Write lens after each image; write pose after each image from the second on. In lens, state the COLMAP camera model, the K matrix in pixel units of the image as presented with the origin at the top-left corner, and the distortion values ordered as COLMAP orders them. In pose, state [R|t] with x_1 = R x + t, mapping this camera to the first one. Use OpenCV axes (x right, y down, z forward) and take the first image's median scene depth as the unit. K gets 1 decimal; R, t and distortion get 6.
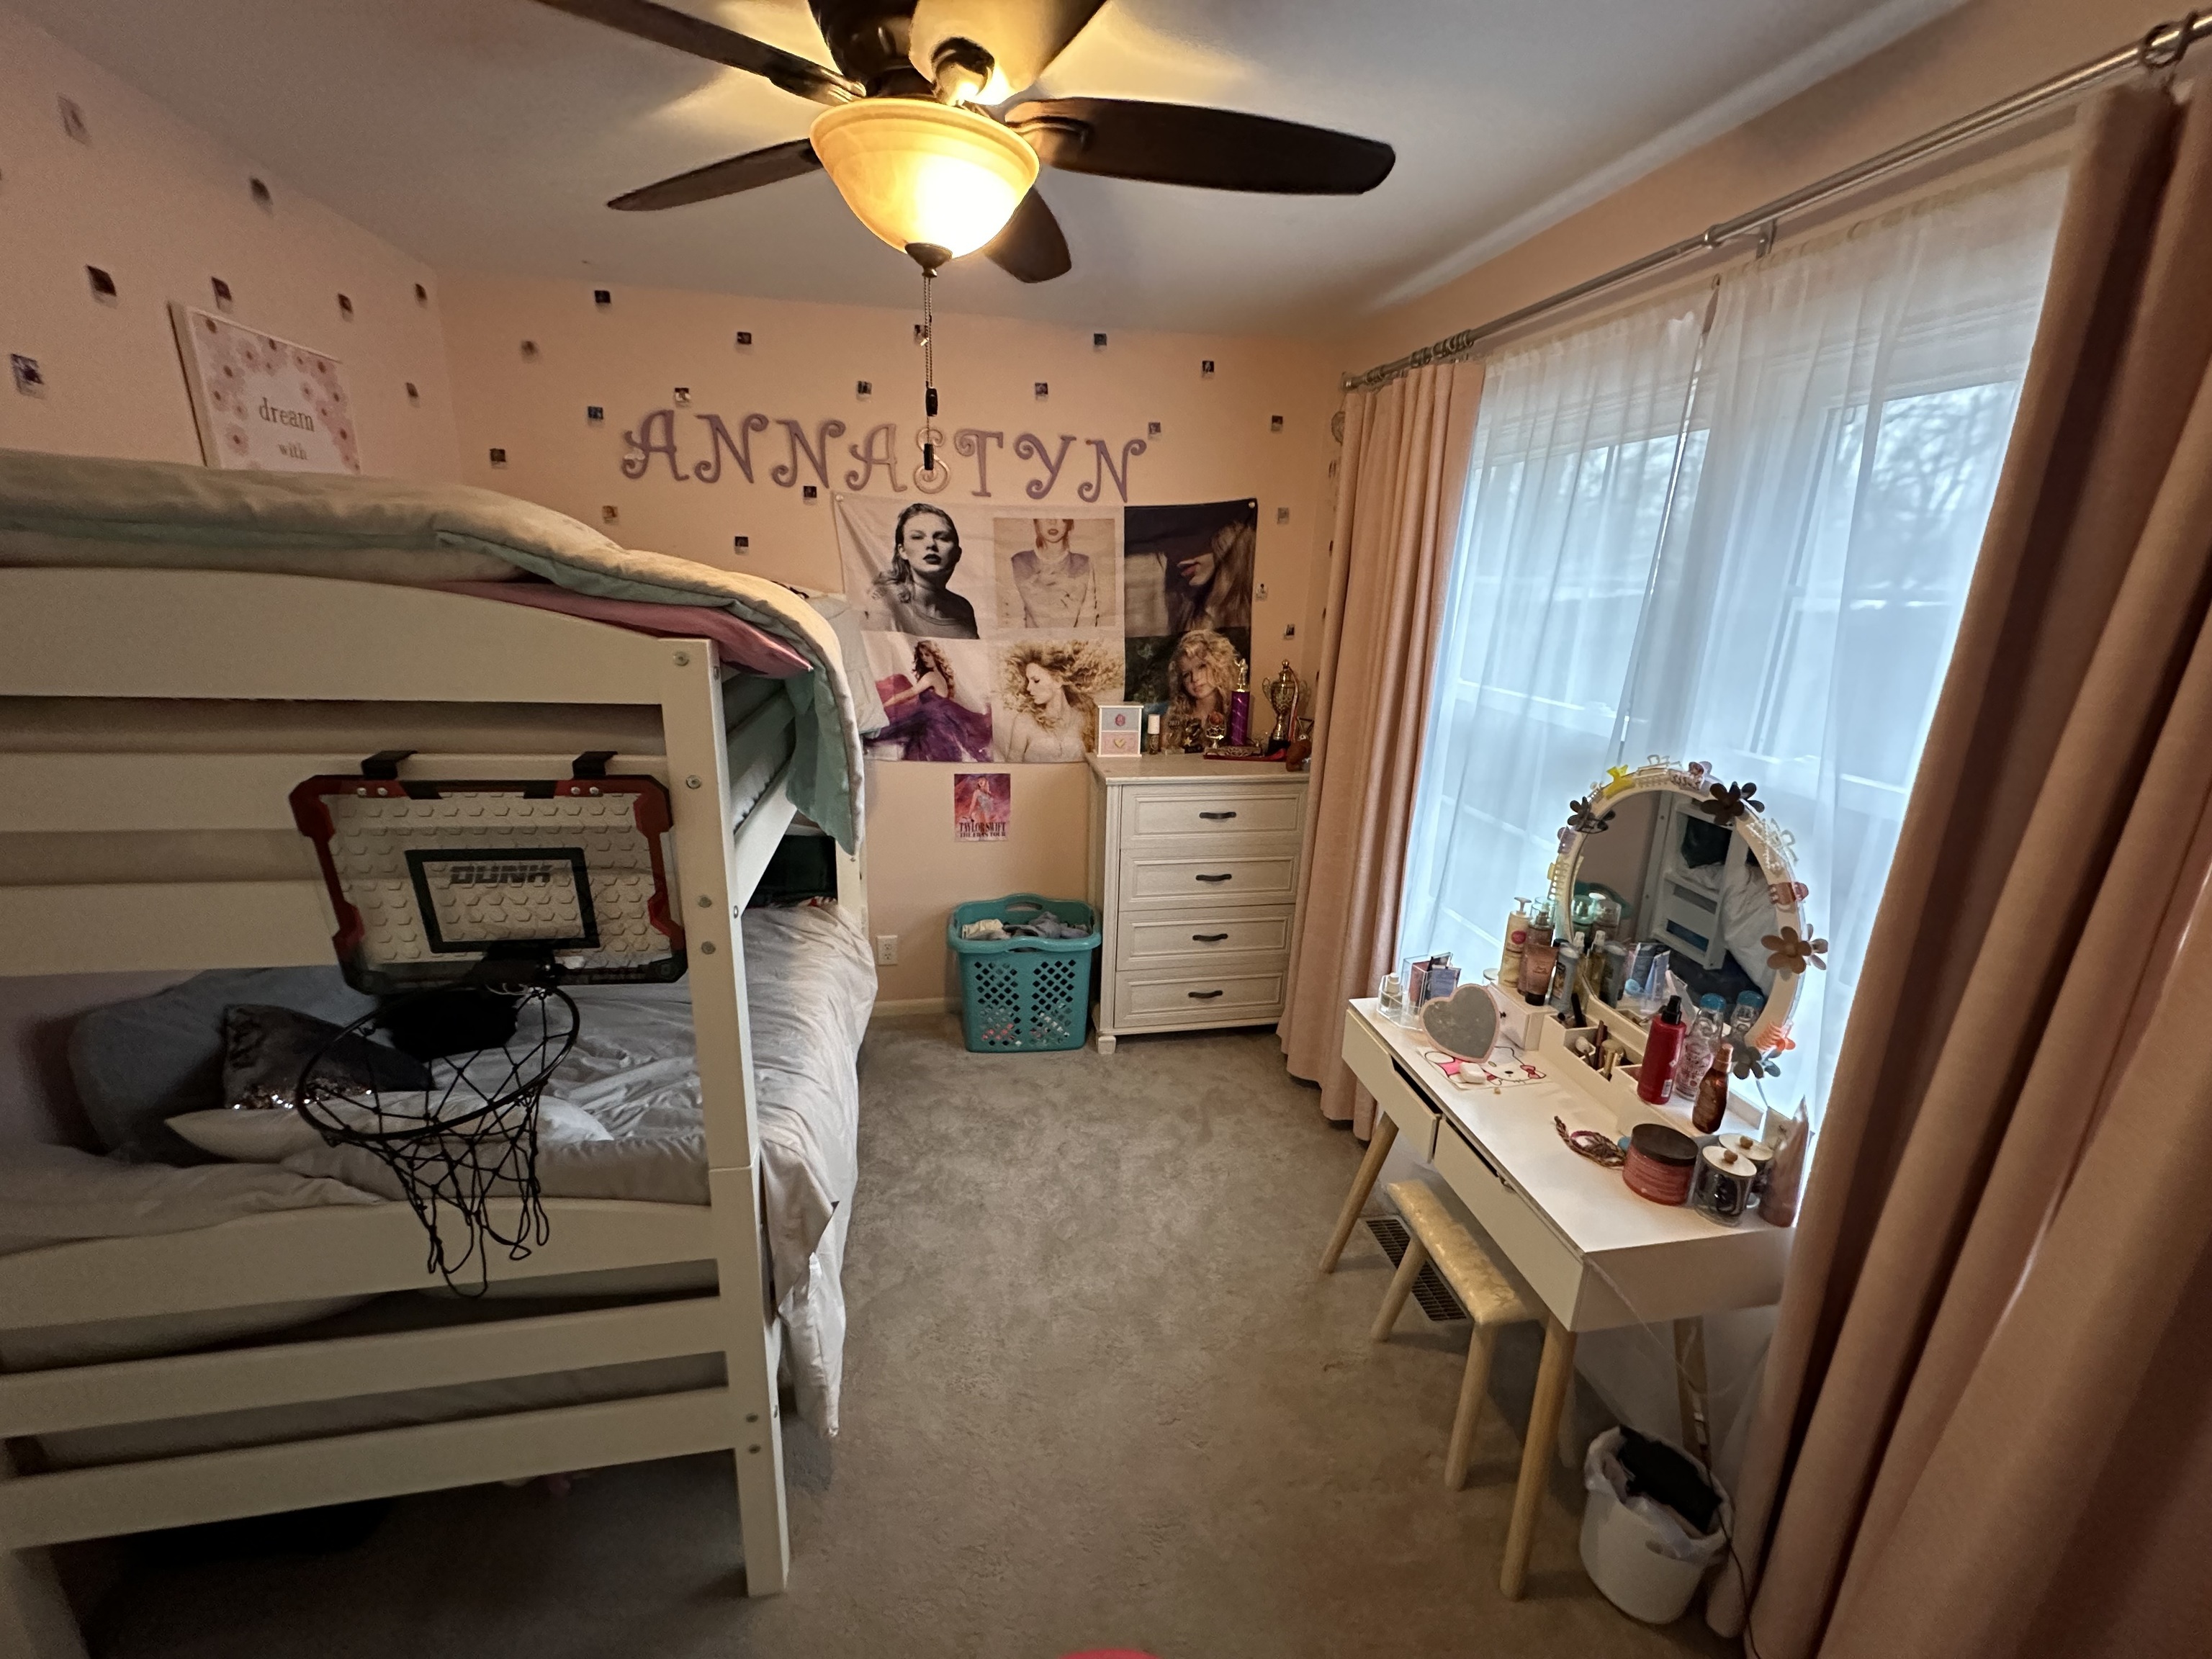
lens RADIAL K [[878.1, 0, 1102.2], [0, 878.1, 828.8], [0, 0, 1]] dist [-0.002700, 0.000177]
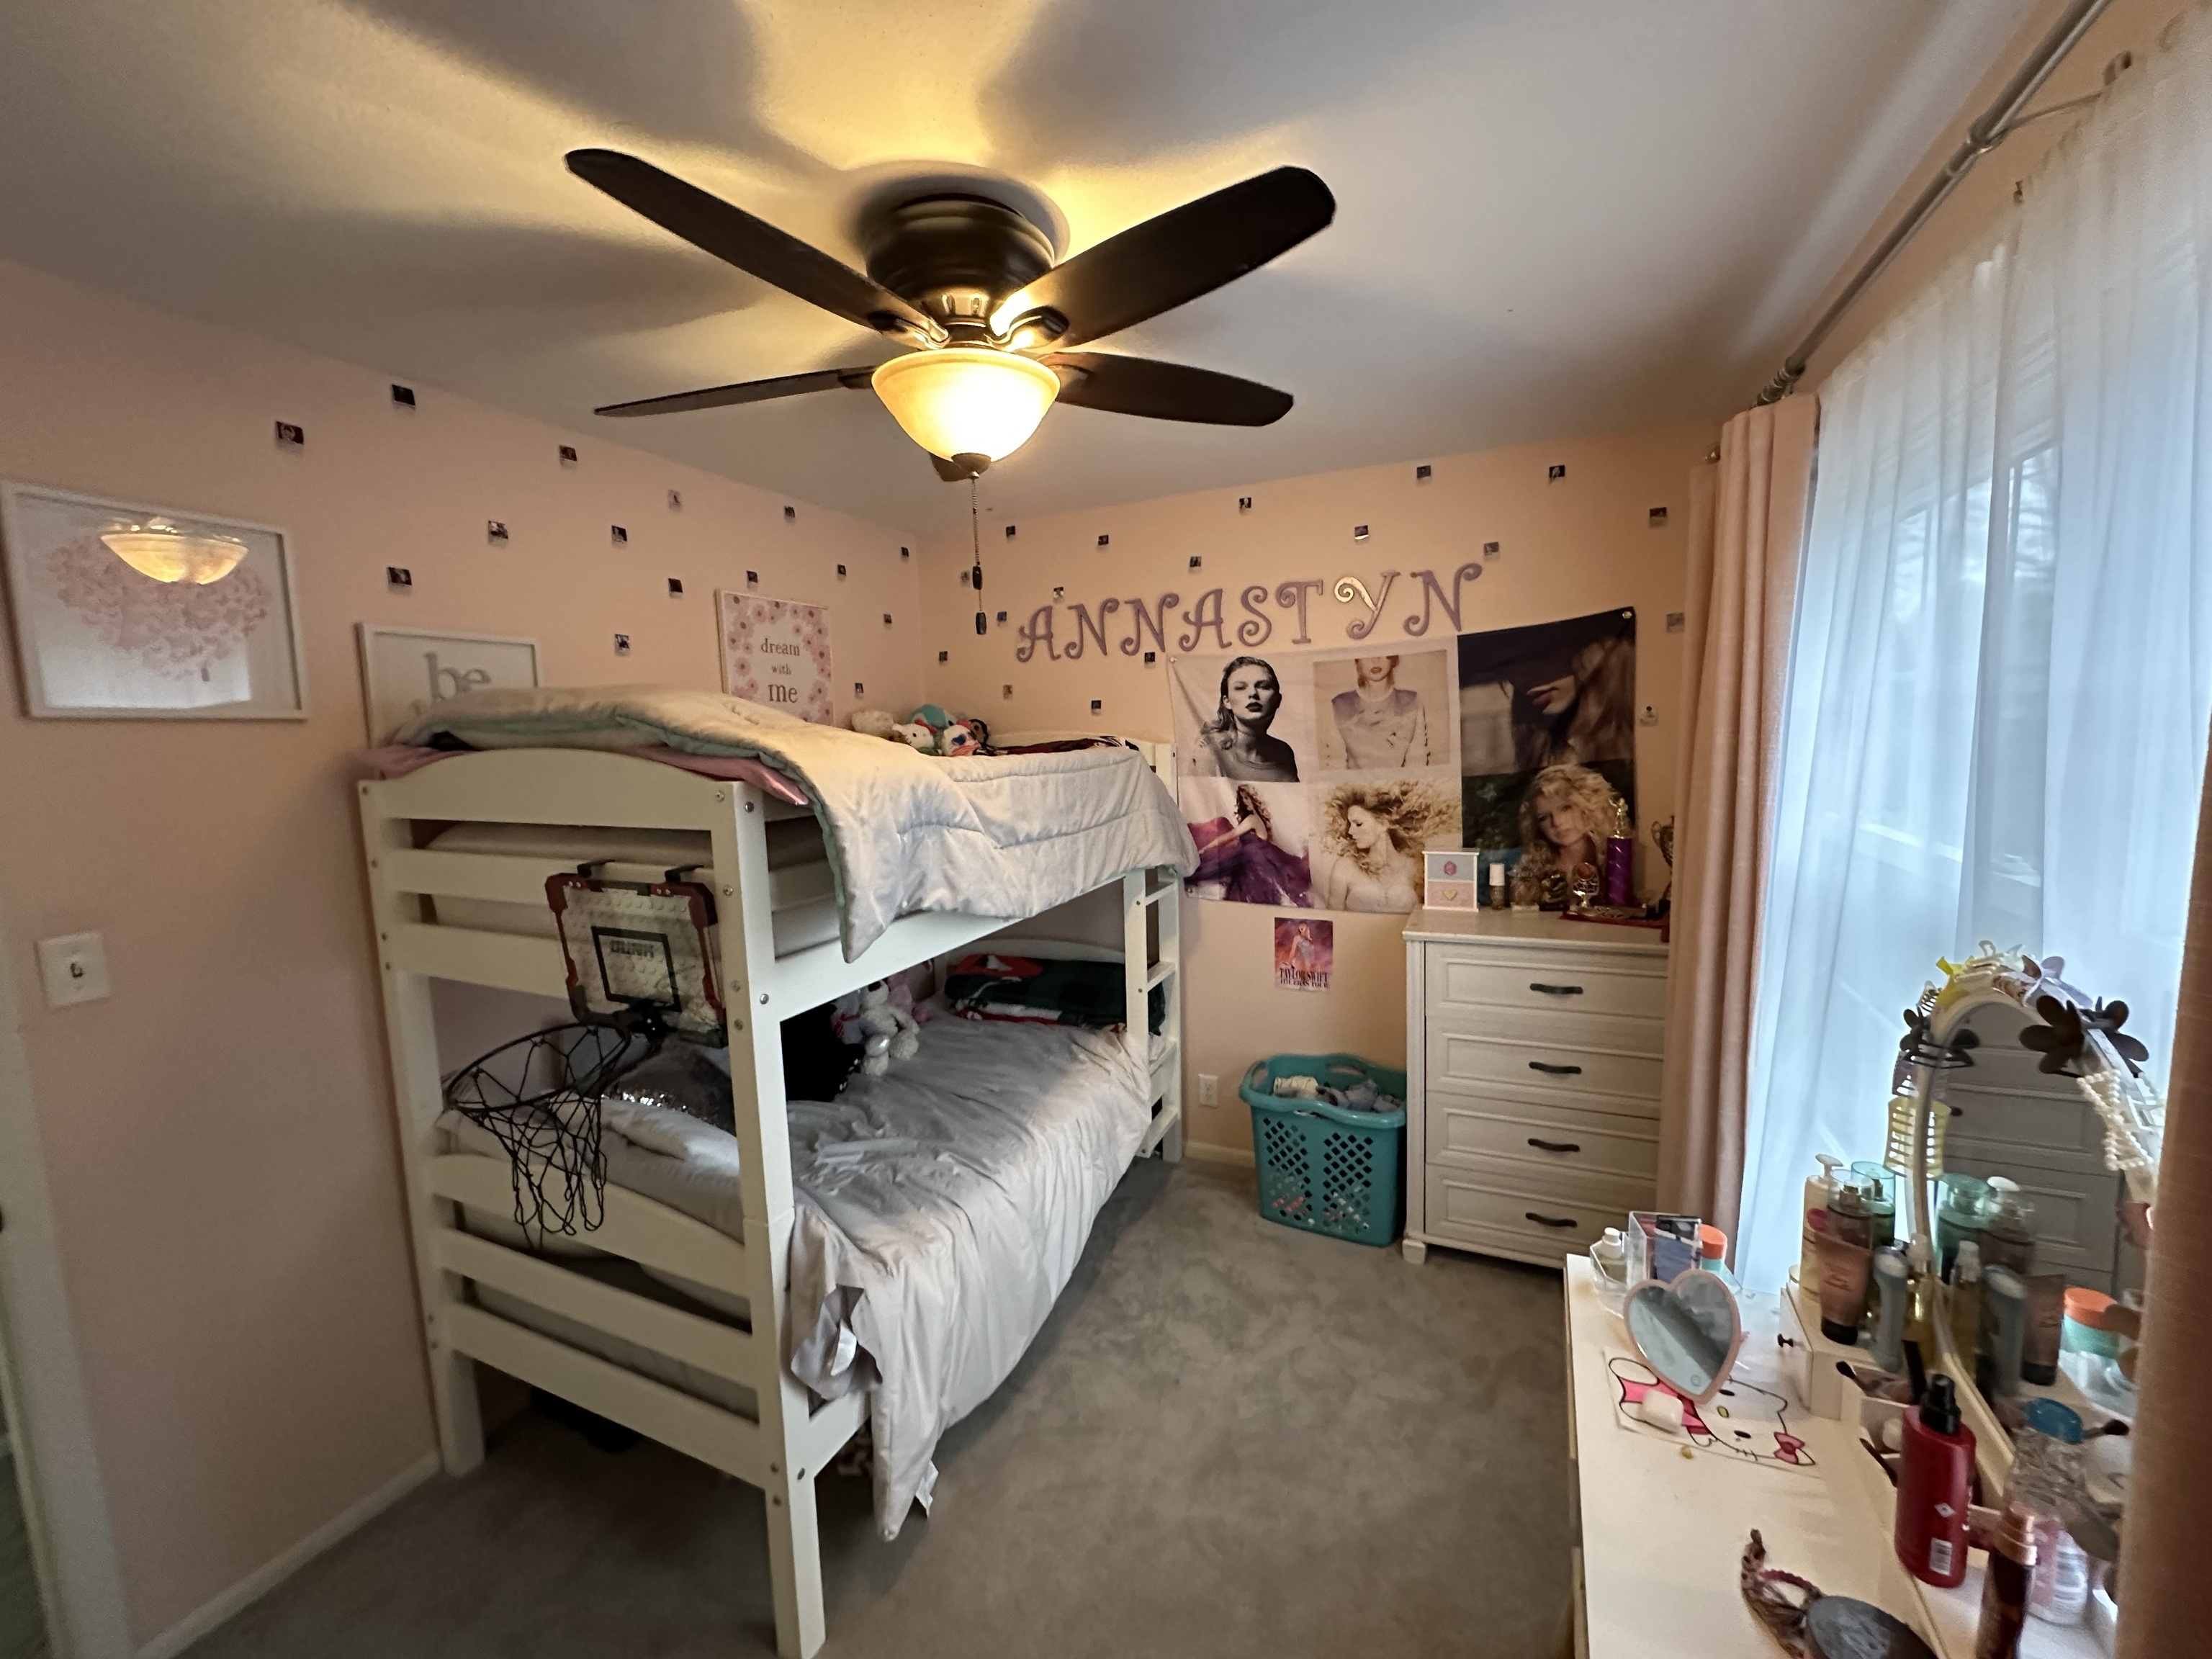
lens RADIAL K [[878.1, 0, 1102.2], [0, 878.1, 828.8], [0, 0, 1]] dist [-0.002700, 0.000177]
pose [[0.813605, 0.006962, -0.581377, 0.255291], [-0.103966, 0.985554, -0.133693, -0.009462], [0.572048, 0.169216, 0.802575, 0.091625]]
